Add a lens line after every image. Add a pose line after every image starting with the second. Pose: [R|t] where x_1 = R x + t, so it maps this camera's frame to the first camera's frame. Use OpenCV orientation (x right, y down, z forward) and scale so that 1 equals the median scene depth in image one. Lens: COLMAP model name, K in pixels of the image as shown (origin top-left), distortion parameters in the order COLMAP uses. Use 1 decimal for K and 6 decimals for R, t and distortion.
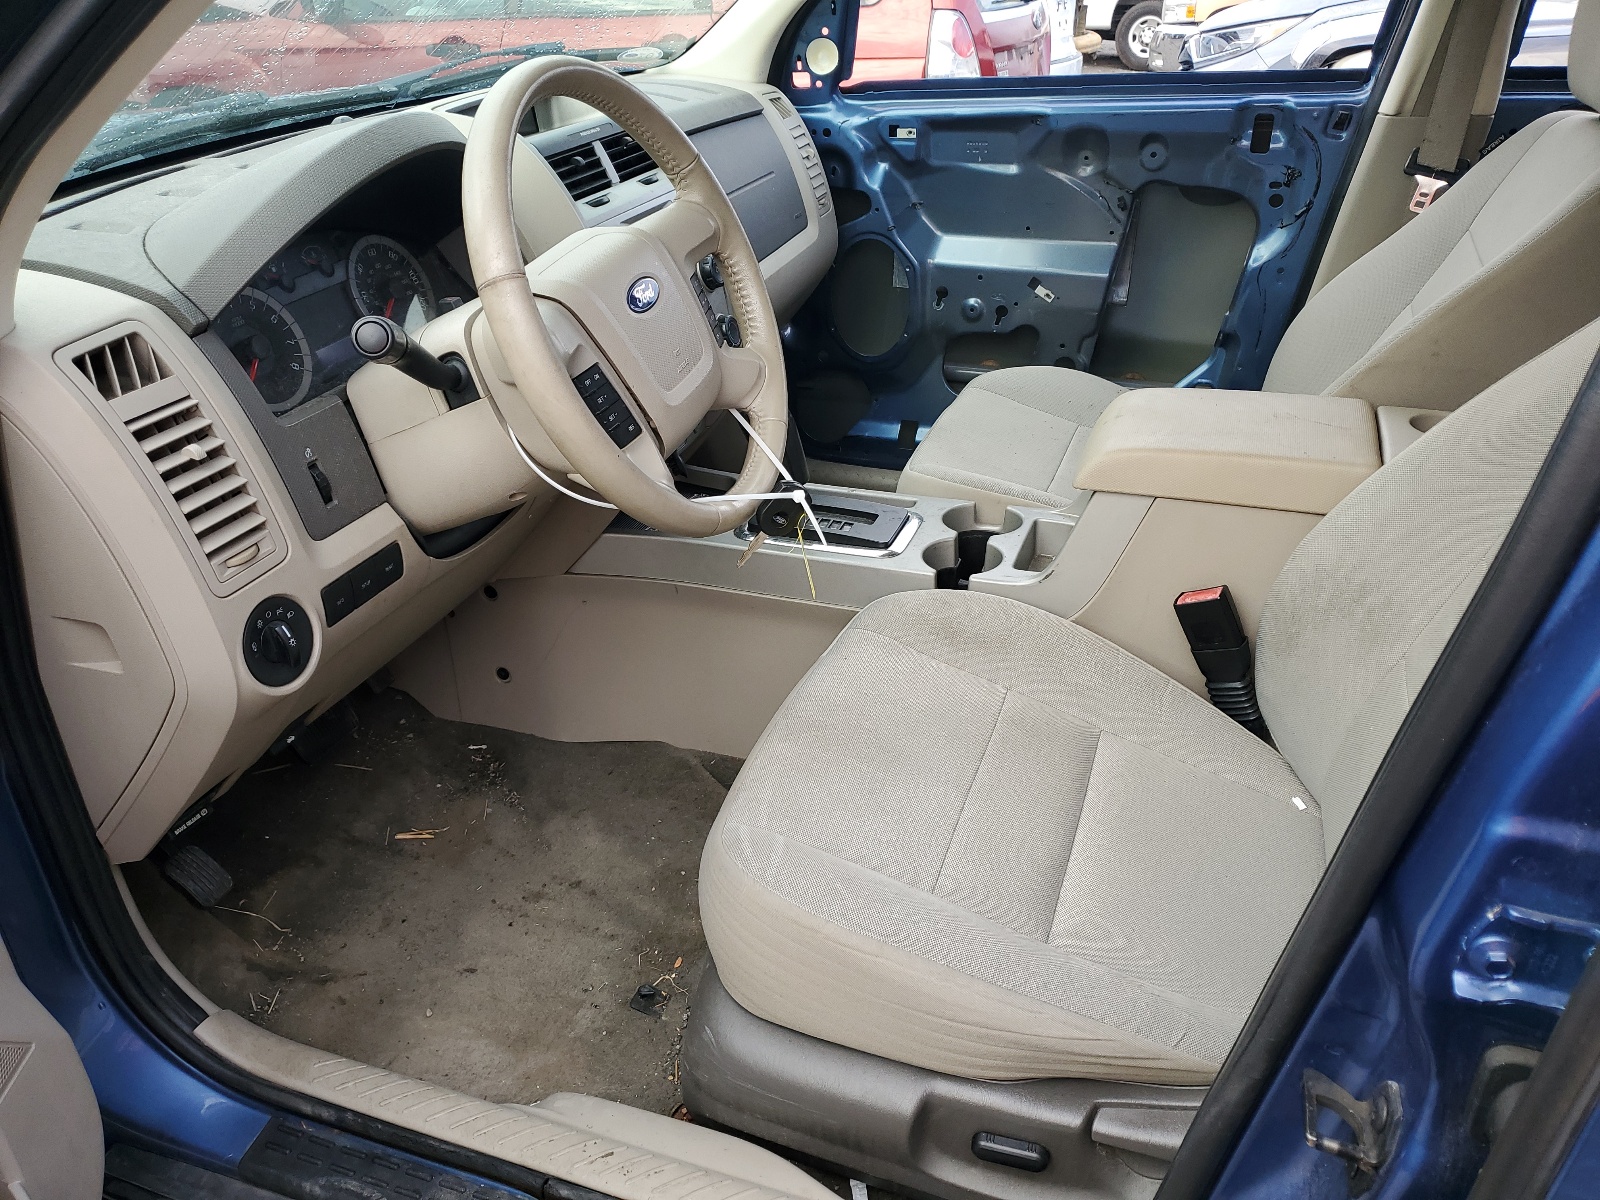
lens RADIAL K [[1259.3, 0, 800.0], [0, 1259.3, 600.0], [0, 0, 1]] dist [0.000655, 0.002630]
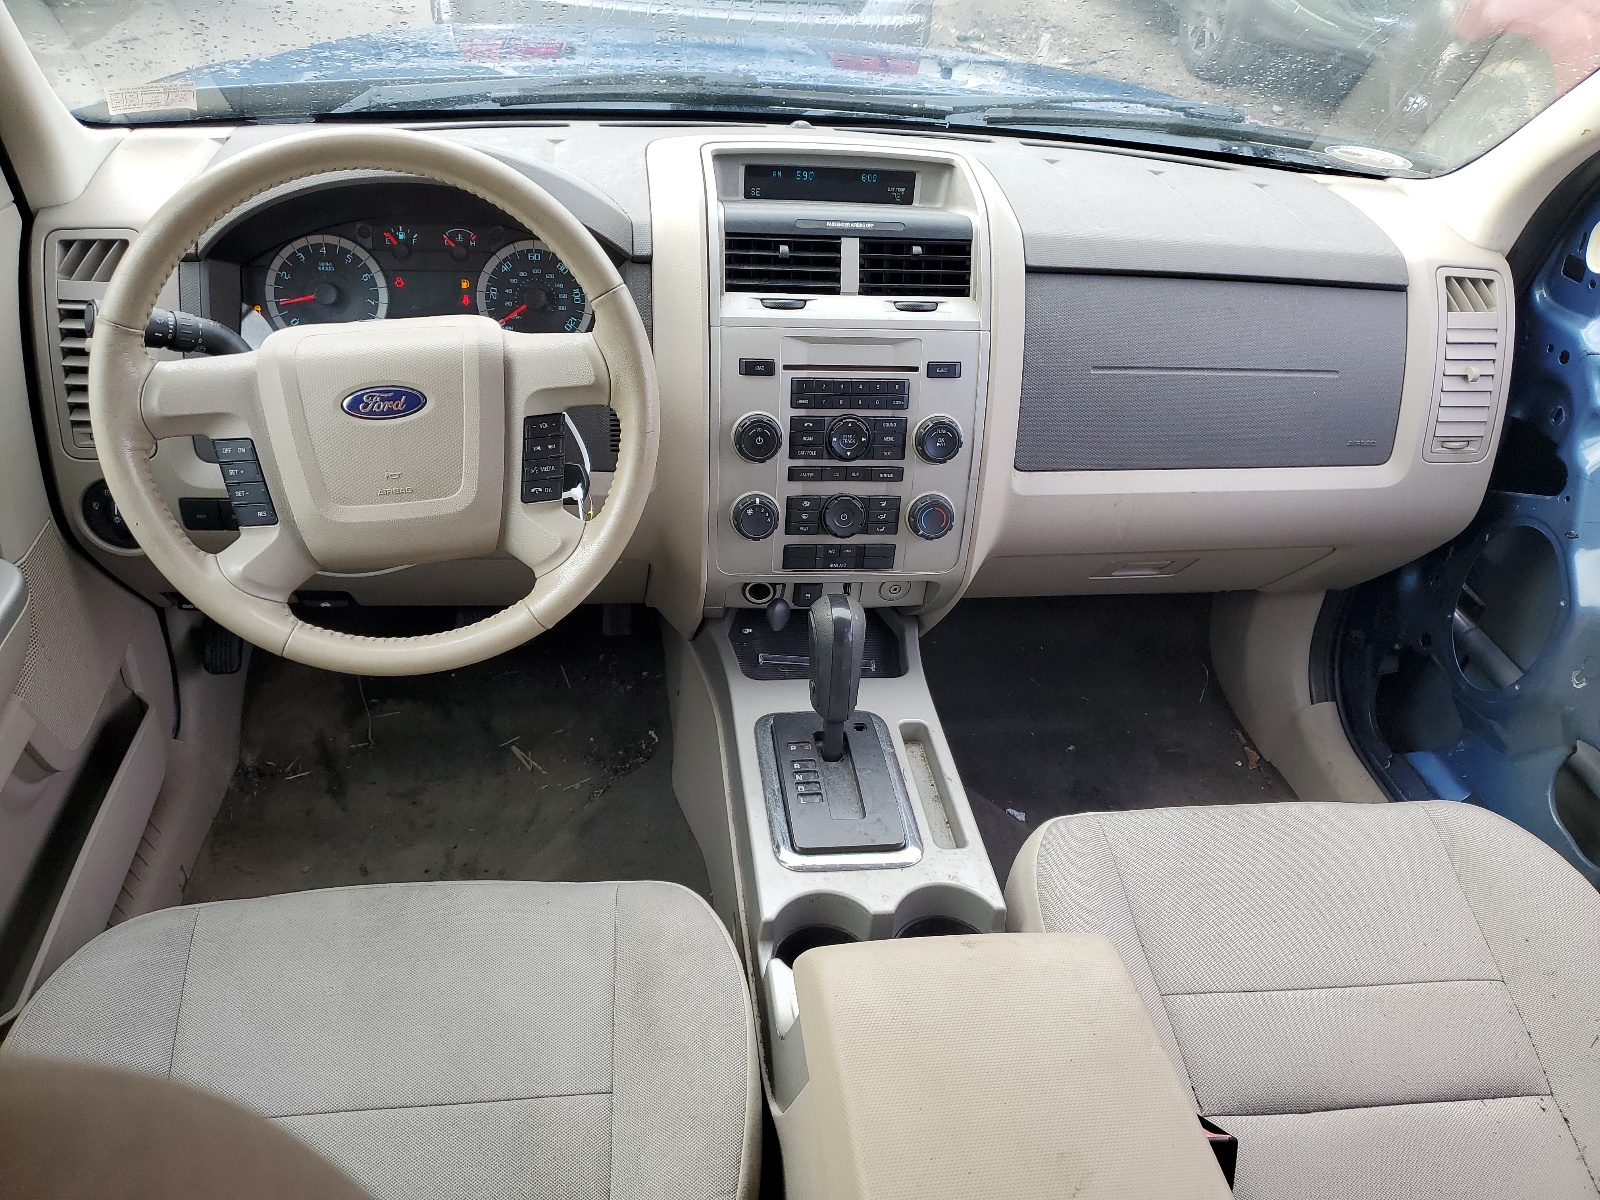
lens RADIAL K [[1259.3, 0, 800.0], [0, 1259.3, 600.0], [0, 0, 1]] dist [0.000655, 0.002630]
pose [[0.467926, 0.548220, -0.693181, 0.519608], [-0.502920, 0.810143, 0.301231, -0.397952], [0.726716, 0.207660, 0.654798, 0.474895]]
